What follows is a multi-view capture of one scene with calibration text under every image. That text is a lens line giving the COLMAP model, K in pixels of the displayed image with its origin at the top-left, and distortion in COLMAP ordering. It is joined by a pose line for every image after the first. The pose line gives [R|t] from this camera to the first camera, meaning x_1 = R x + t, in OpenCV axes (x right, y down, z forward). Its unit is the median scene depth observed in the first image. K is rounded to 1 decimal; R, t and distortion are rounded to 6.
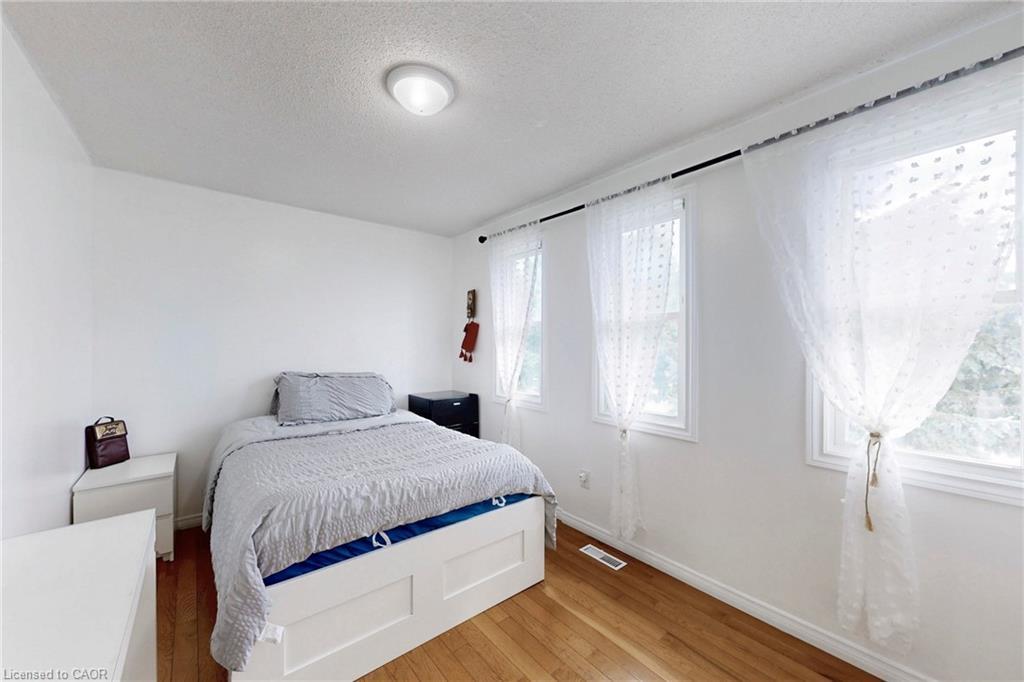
lens RADIAL K [[385.8, 0, 516.2], [0, 385.8, 343.7], [0, 0, 1]] dist [-0.001551, -0.000890]
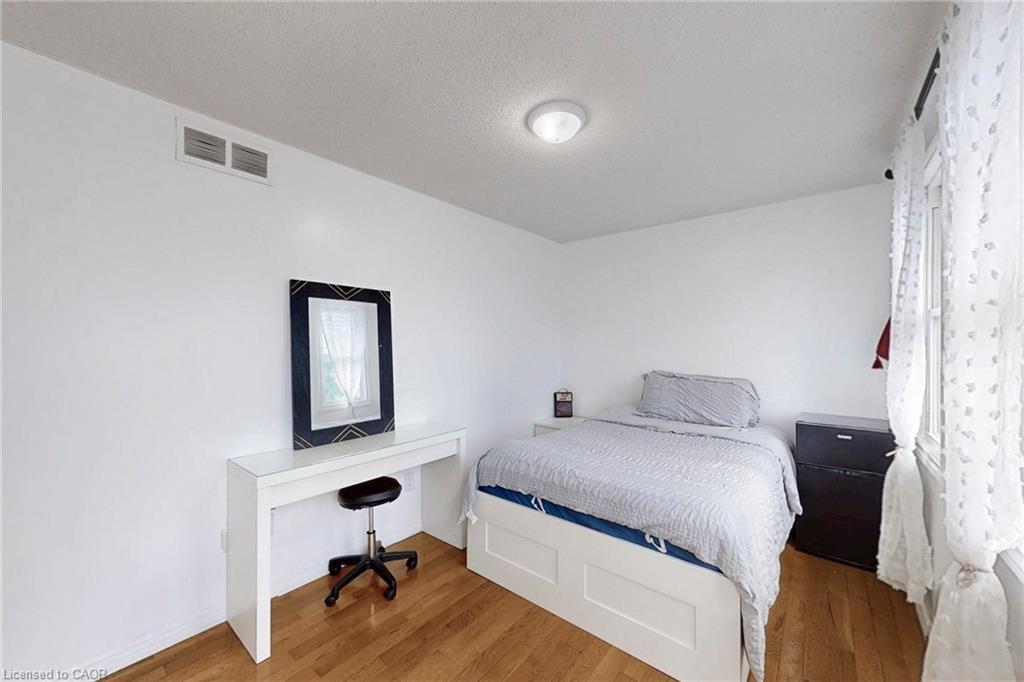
lens RADIAL K [[385.8, 0, 515.1], [0, 385.8, 343.3], [0, 0, 1]] dist [-0.001551, -0.000890]
pose [[0.187525, -0.005370, -0.982245, 0.666981], [0.000465, 0.999985, -0.005378, -0.004491], [0.982260, 0.000552, 0.187525, 0.533428]]
